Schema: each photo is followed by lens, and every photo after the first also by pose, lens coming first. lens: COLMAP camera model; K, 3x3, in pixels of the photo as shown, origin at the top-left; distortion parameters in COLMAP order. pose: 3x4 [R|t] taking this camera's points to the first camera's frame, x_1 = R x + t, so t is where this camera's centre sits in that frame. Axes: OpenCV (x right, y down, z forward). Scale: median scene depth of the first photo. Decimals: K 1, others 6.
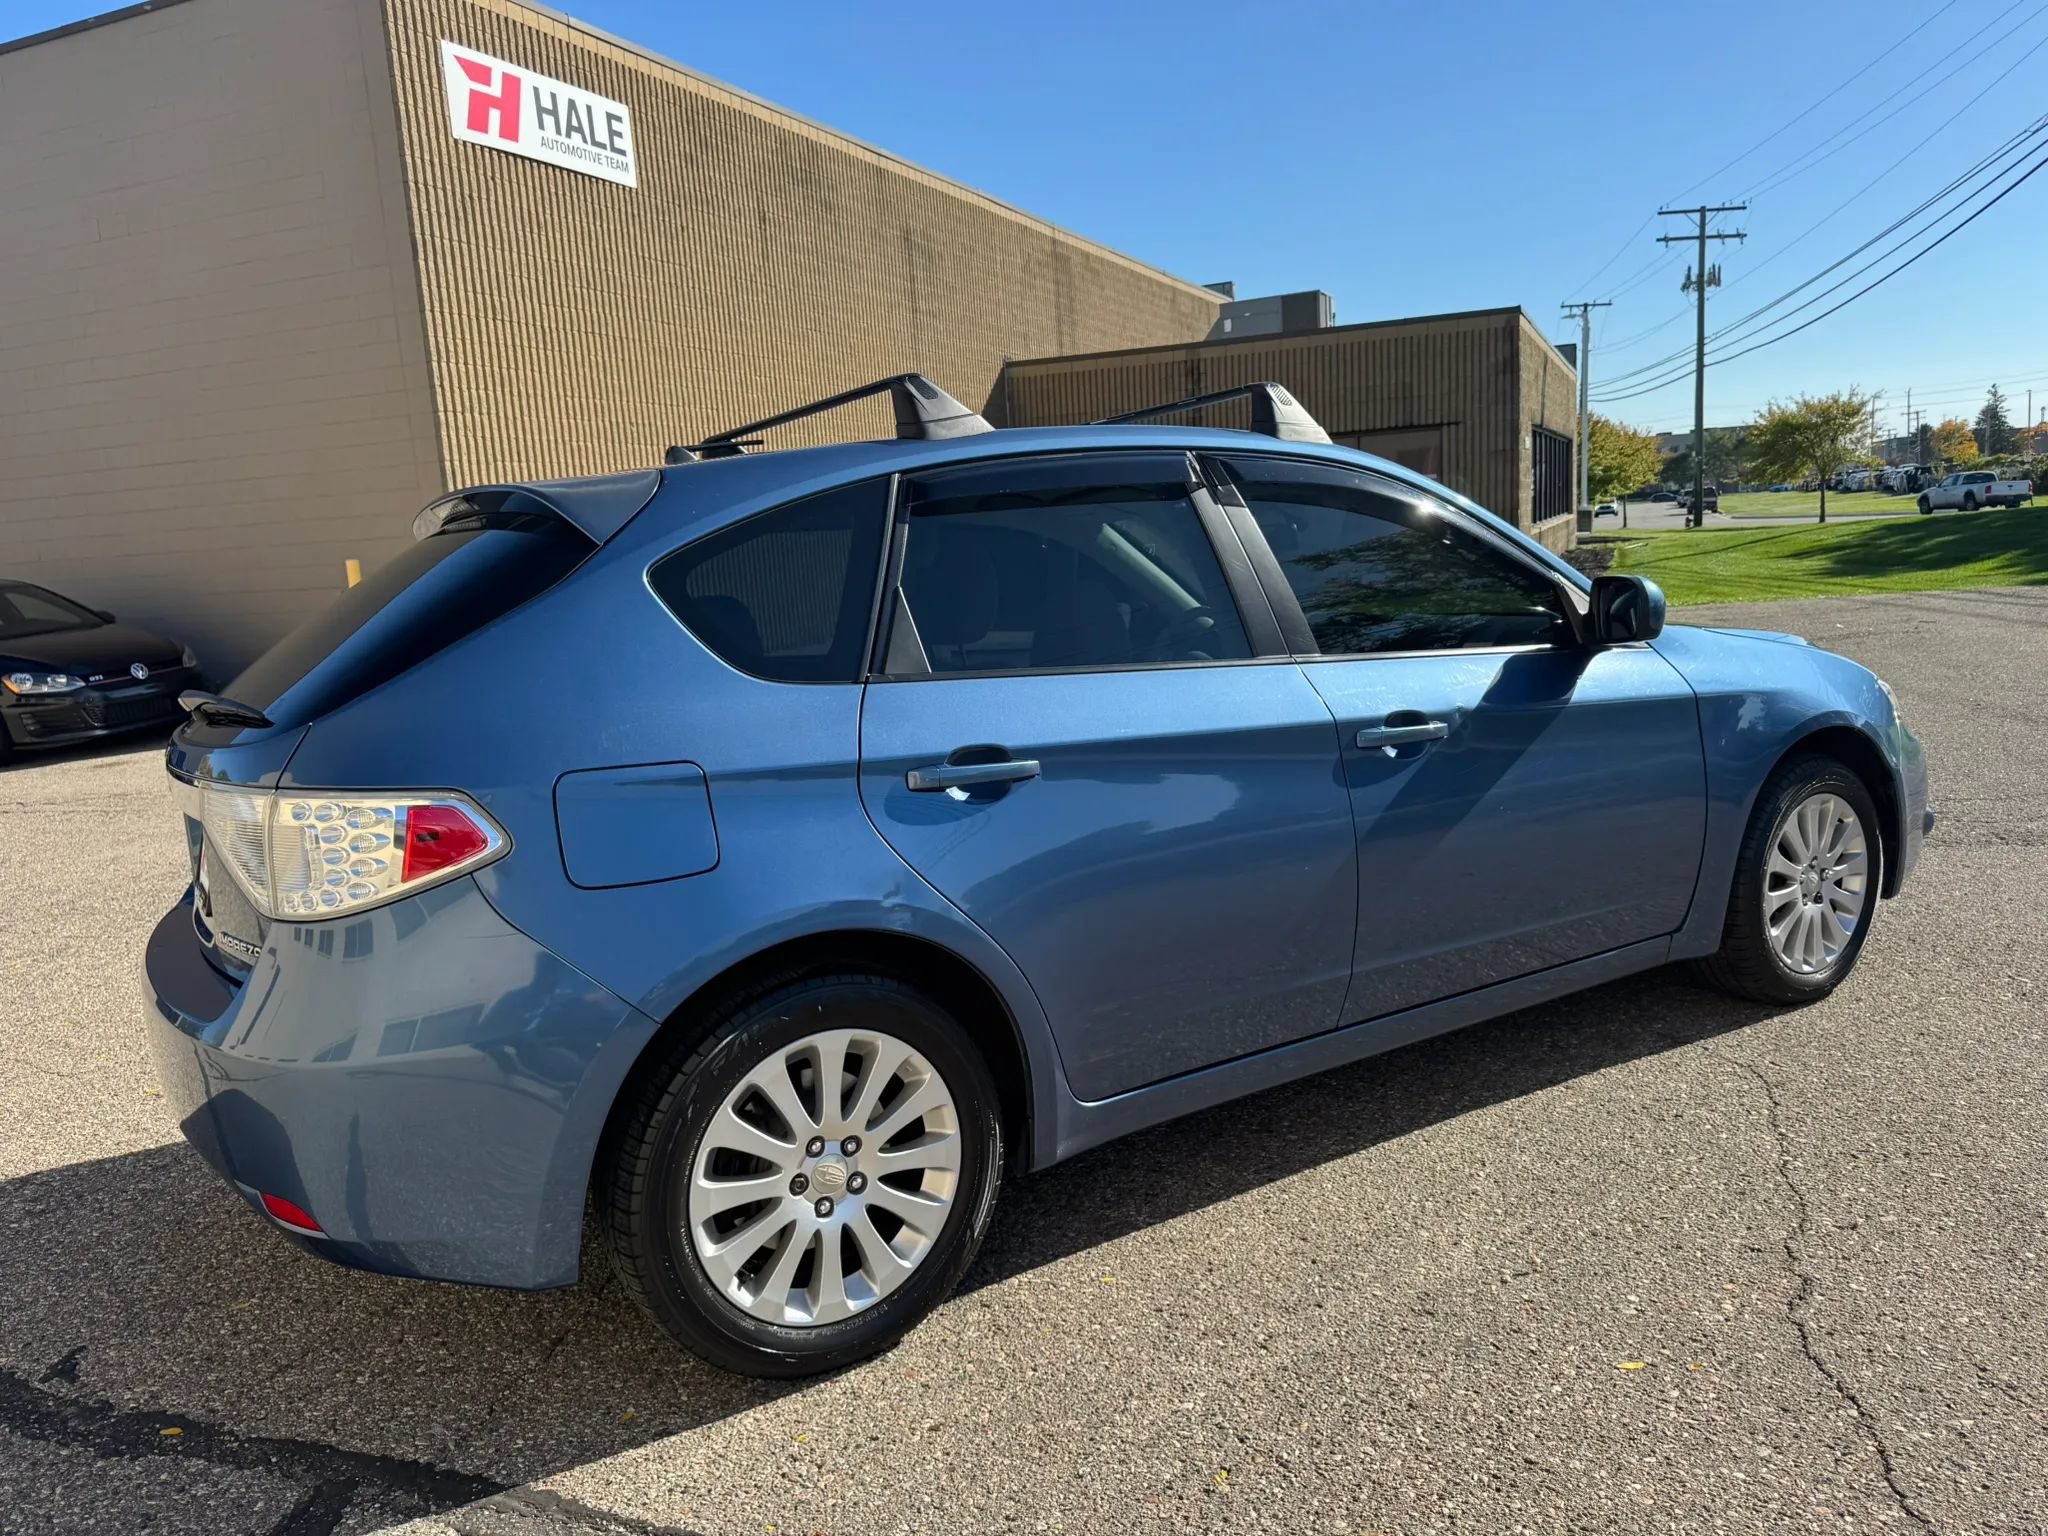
lens RADIAL K [[1465.5, 0, 1030.8], [0, 1465.5, 772.4], [0, 0, 1]] dist [0.014894, -0.017784]
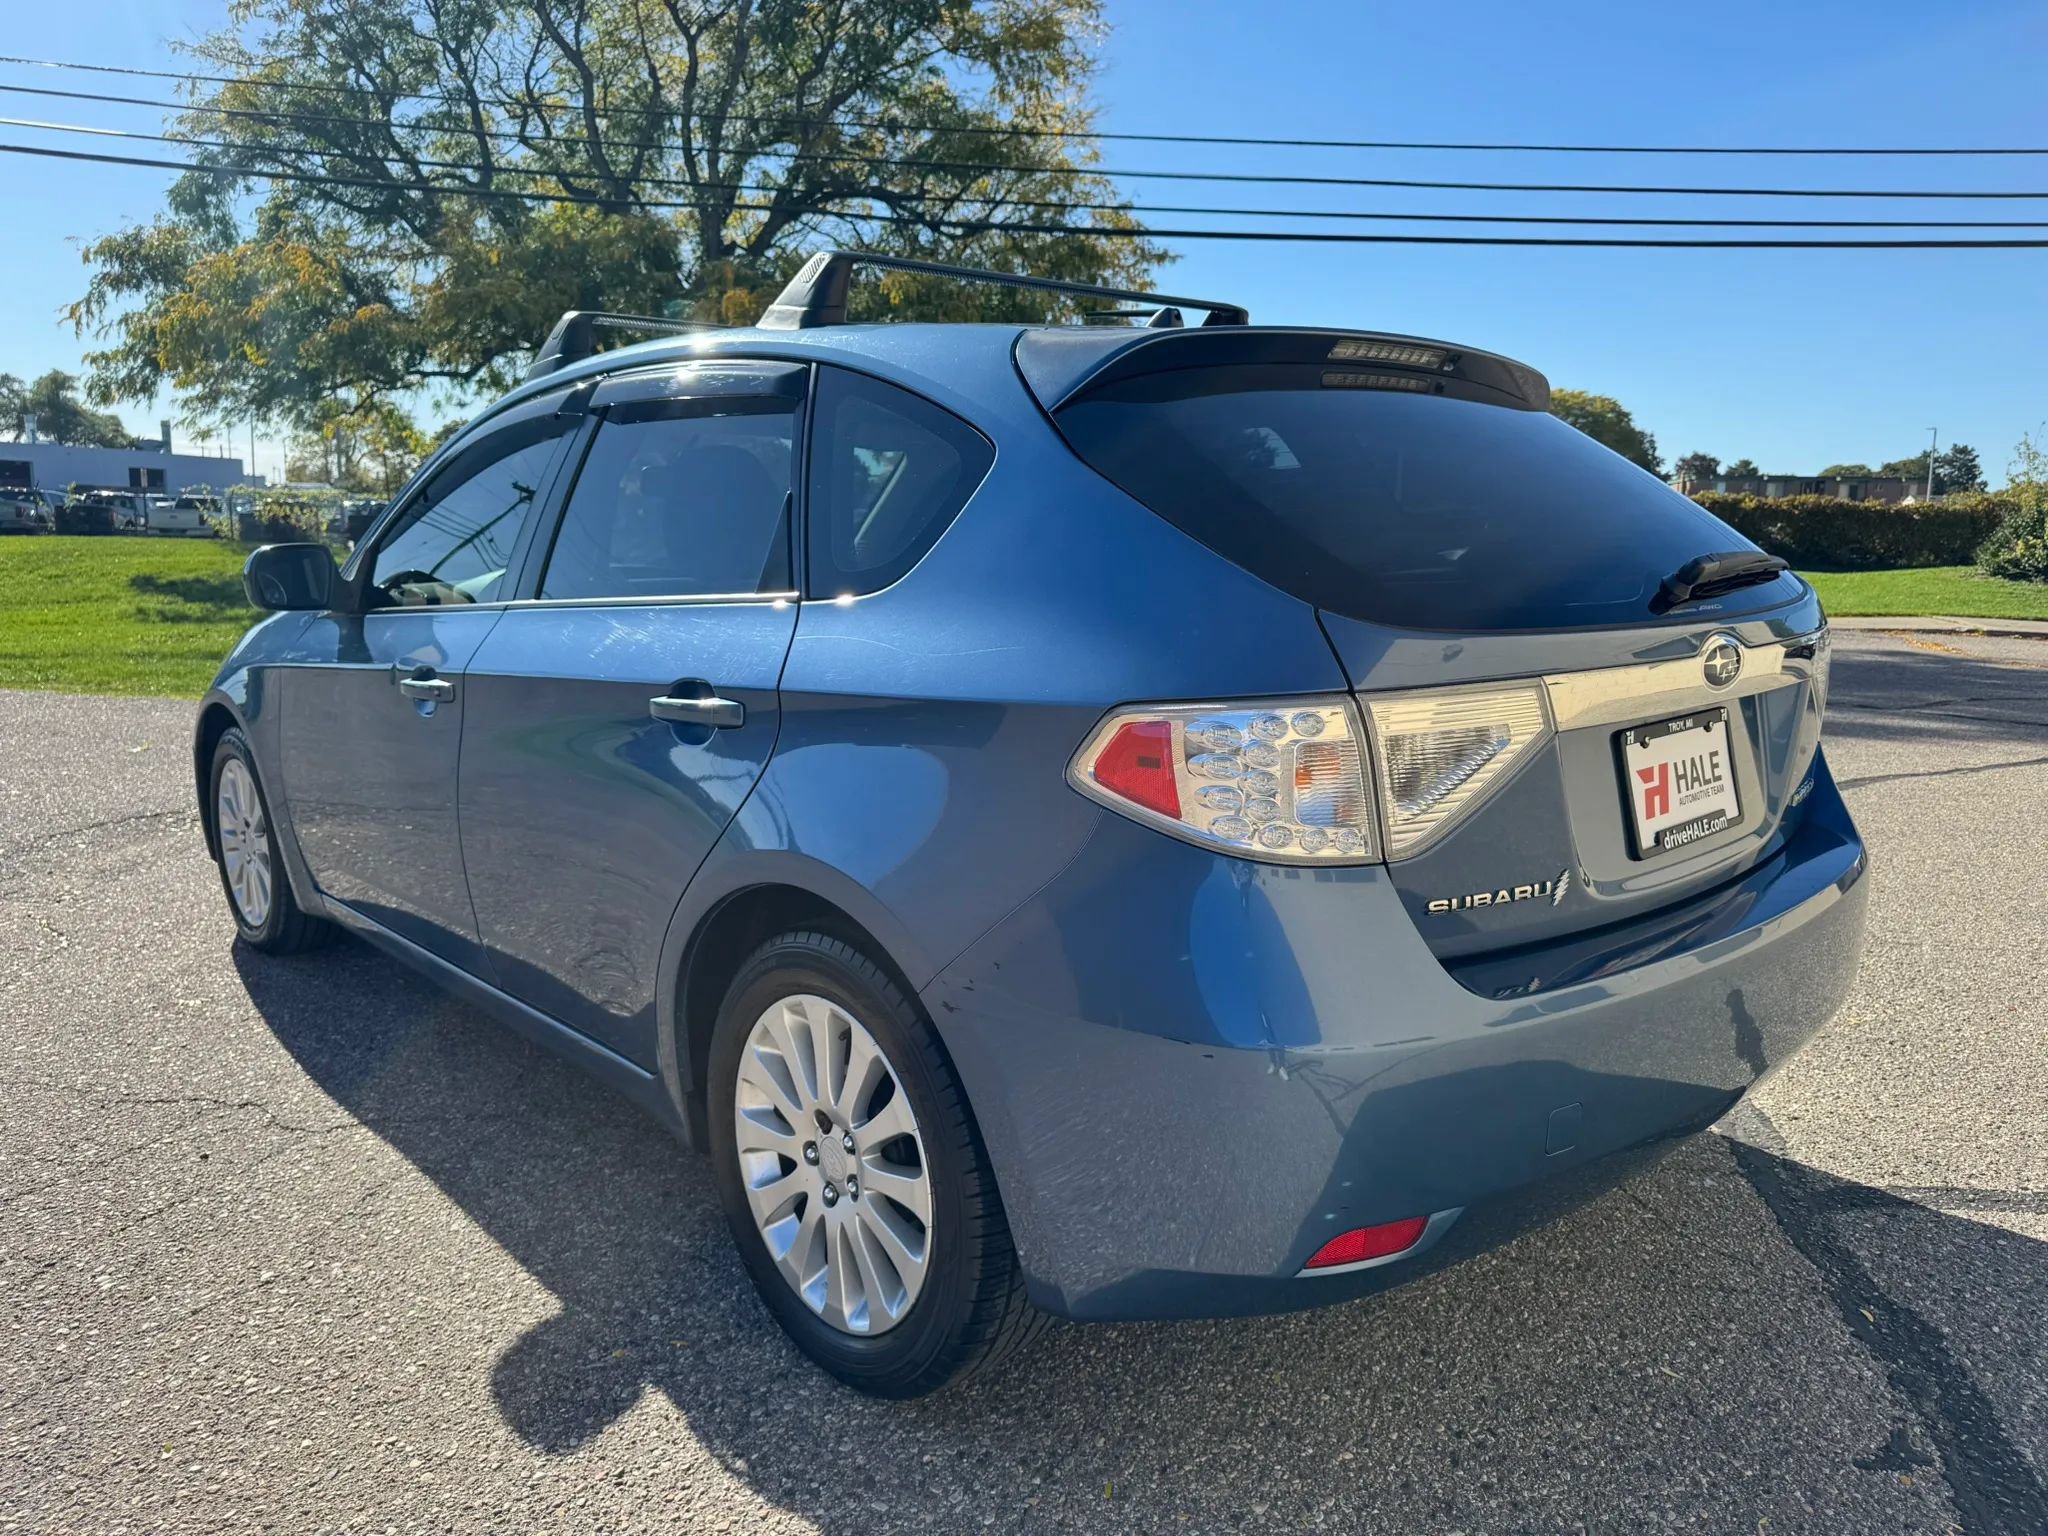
lens RADIAL K [[1465.5, 0, 1012.1], [0, 1465.5, 760.5], [0, 0, 1]] dist [0.014894, -0.017784]
pose [[-0.166574, -0.091932, 0.981734, -0.248054], [0.151853, 0.981374, 0.117663, -0.018625], [-0.974266, 0.168679, -0.149511, 0.288044]]
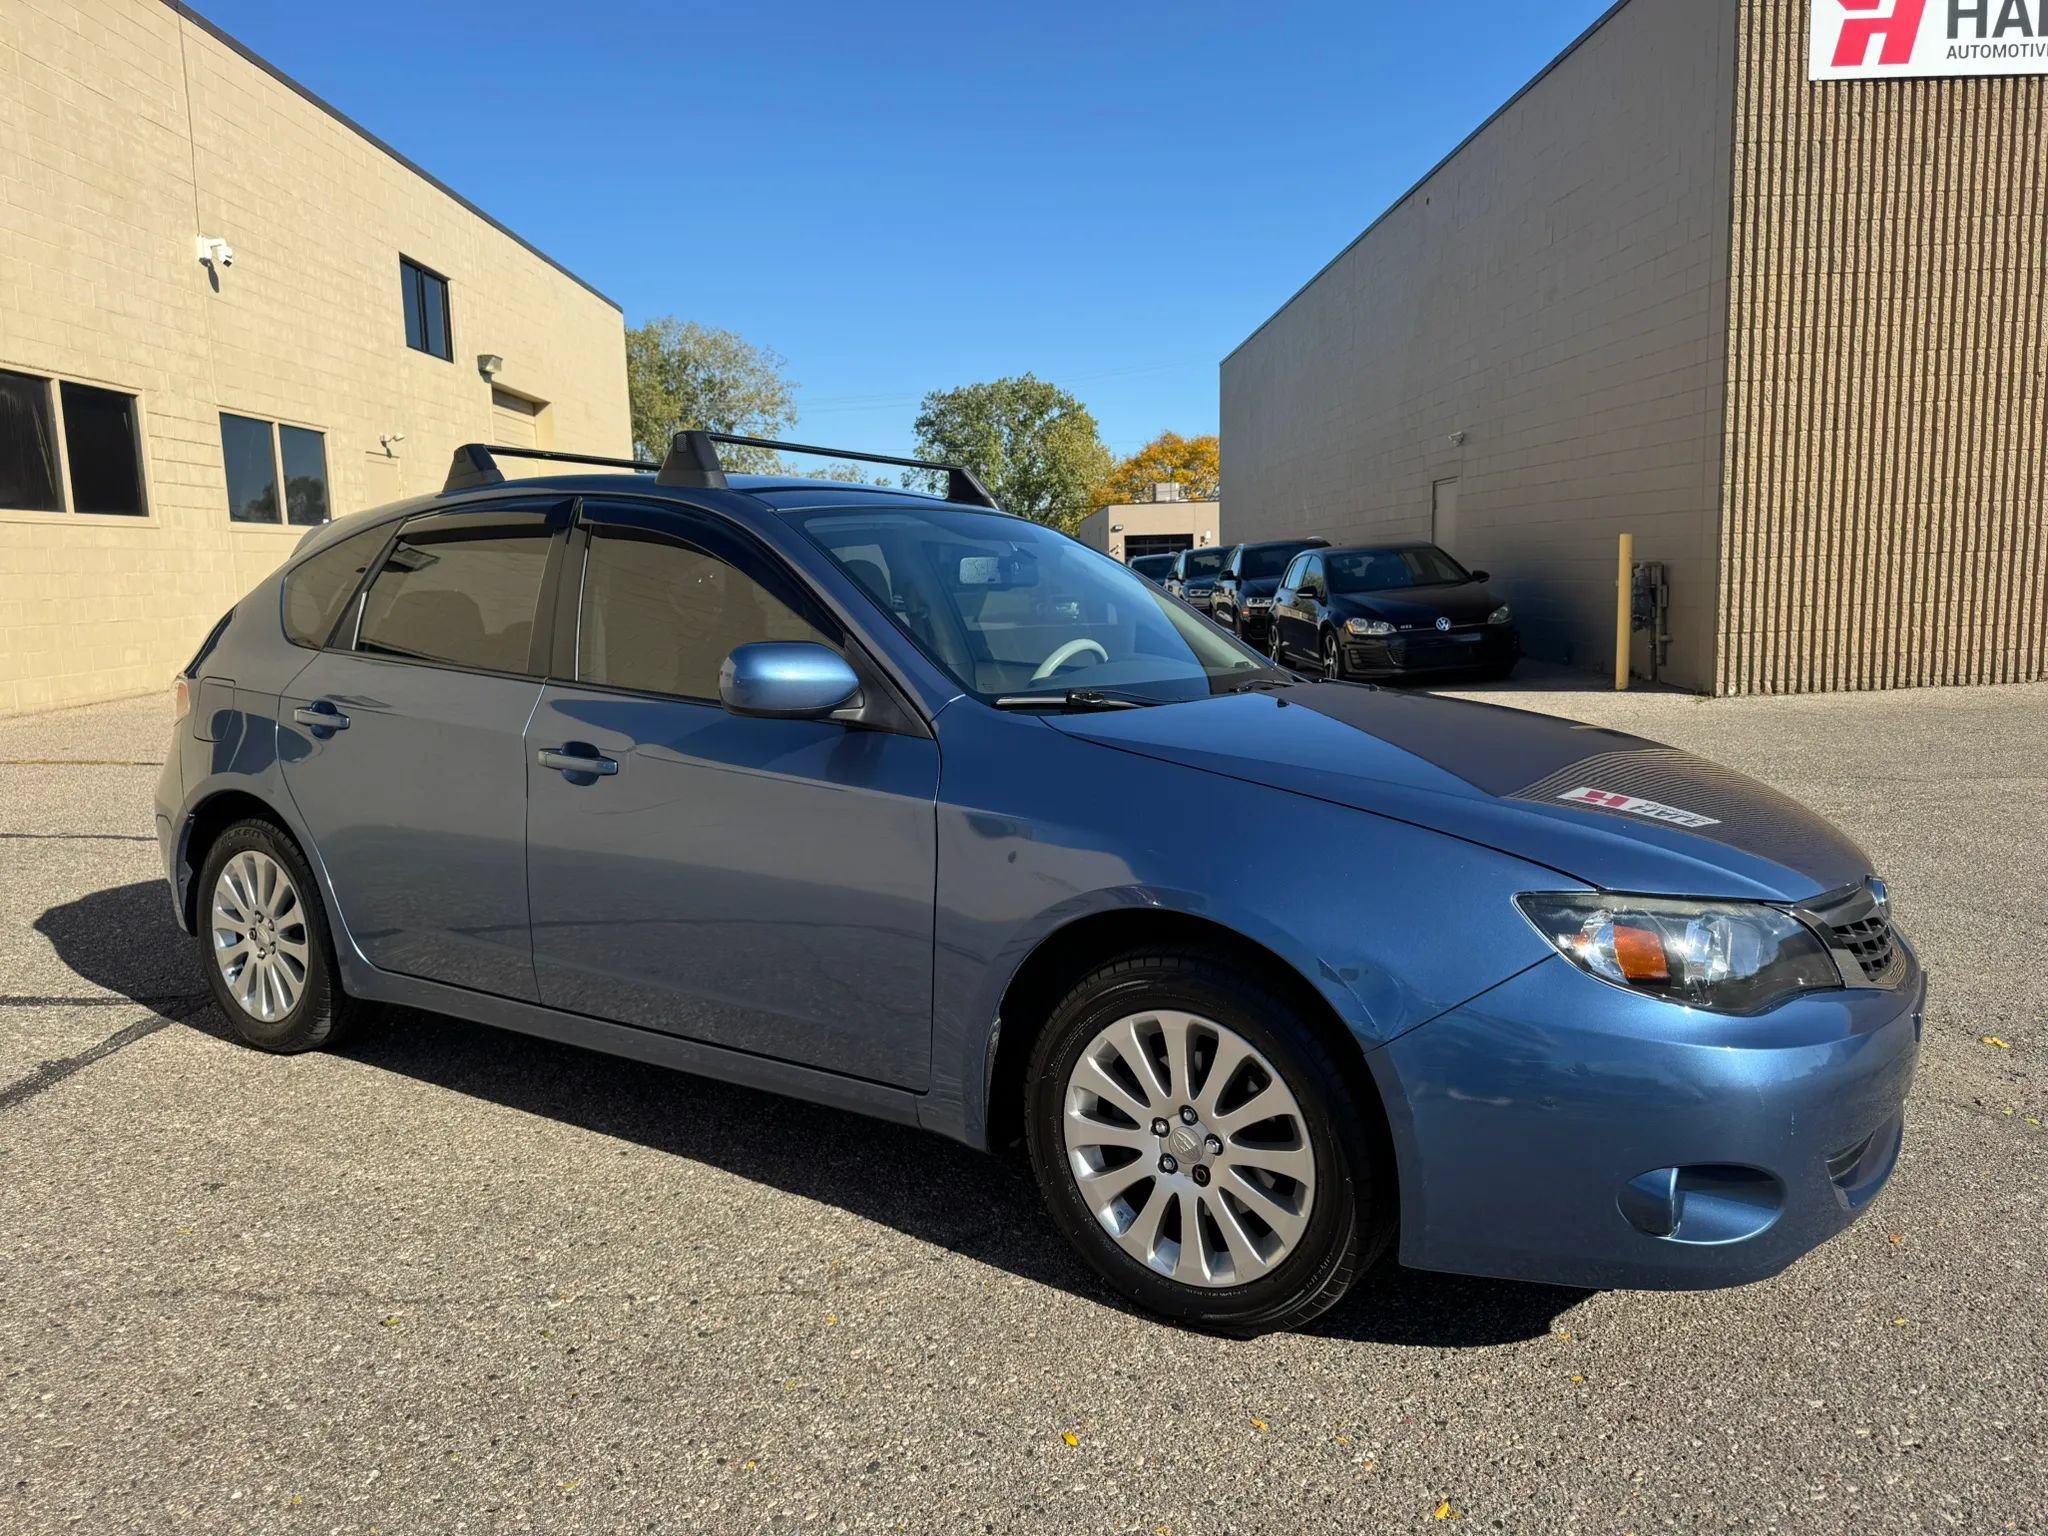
lens RADIAL K [[1465.5, 0, 1015.1], [0, 1465.5, 762.6], [0, 0, 1]] dist [0.014894, -0.017784]
pose [[0.402877, 0.166912, -0.899906, 0.306303], [-0.145760, 0.982383, 0.116954, -0.044205], [0.903573, 0.084052, 0.420109, 0.189785]]
